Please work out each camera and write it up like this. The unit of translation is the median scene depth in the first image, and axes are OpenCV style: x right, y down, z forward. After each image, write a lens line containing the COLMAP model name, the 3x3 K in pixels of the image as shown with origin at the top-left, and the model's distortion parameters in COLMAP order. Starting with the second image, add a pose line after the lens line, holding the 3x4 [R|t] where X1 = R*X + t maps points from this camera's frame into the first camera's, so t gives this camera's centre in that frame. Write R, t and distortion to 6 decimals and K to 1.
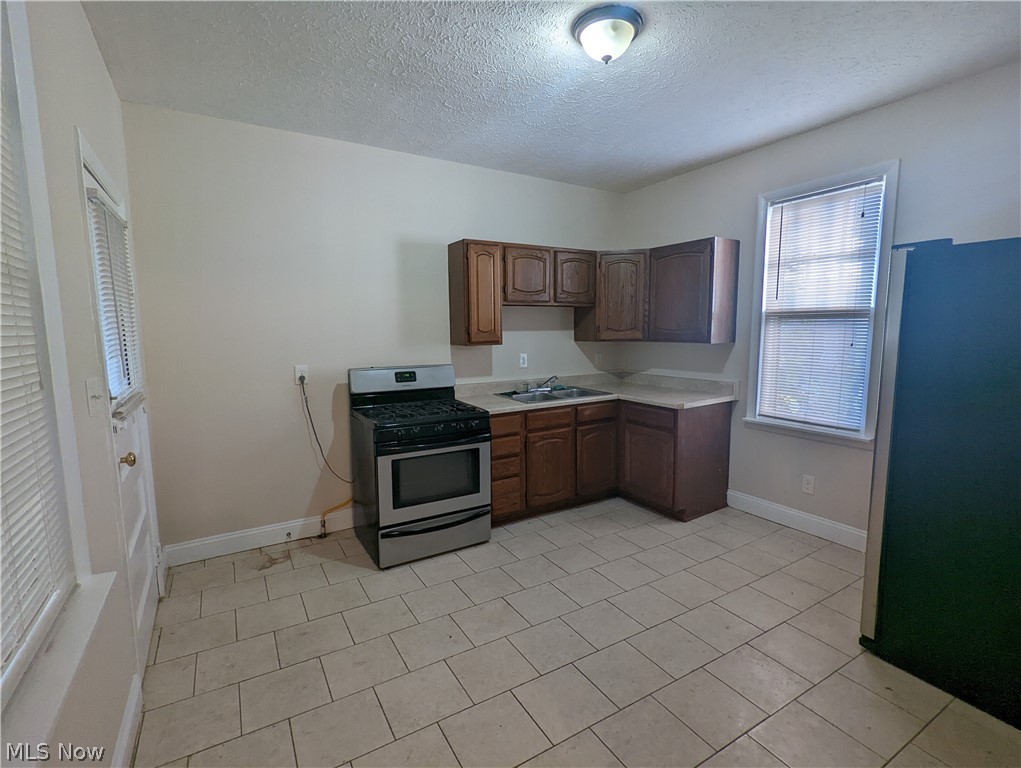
lens RADIAL K [[478.2, 0, 518.6], [0, 478.2, 383.6], [0, 0, 1]] dist [-0.003227, -0.000677]
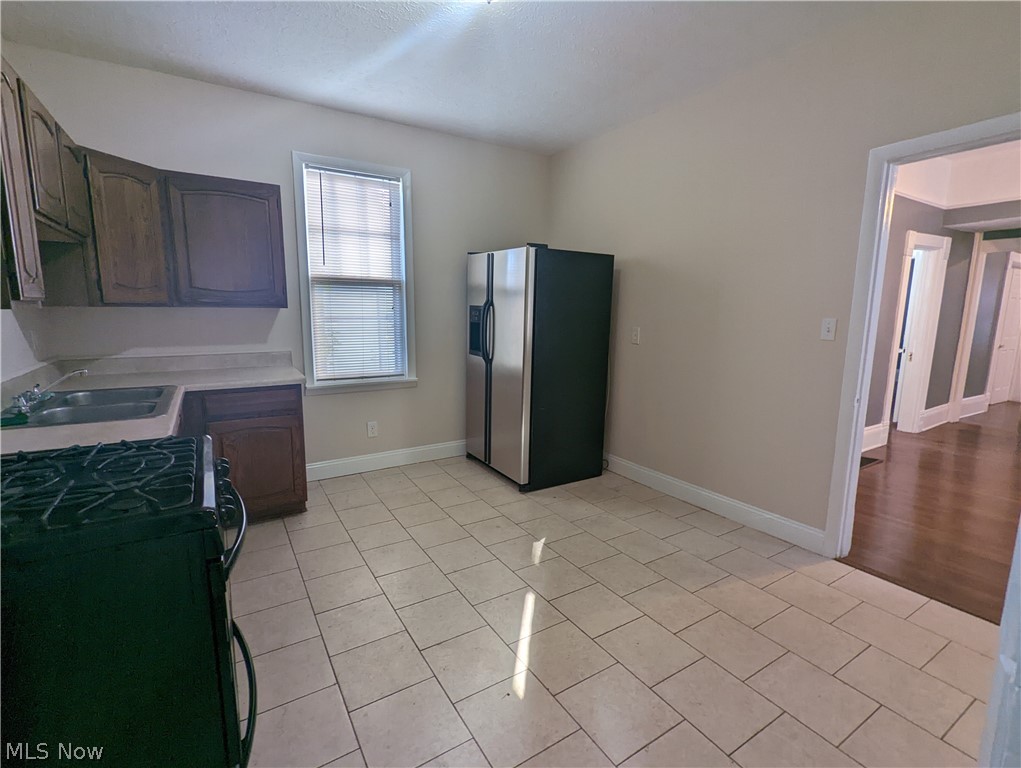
lens RADIAL K [[478.2, 0, 518.6], [0, 478.2, 383.6], [0, 0, 1]] dist [-0.003227, -0.000677]
pose [[-0.001341, -0.148827, 0.988862, -0.516112], [0.105324, 0.983342, 0.148139, -0.033123], [-0.994437, 0.104349, 0.014356, 0.593690]]
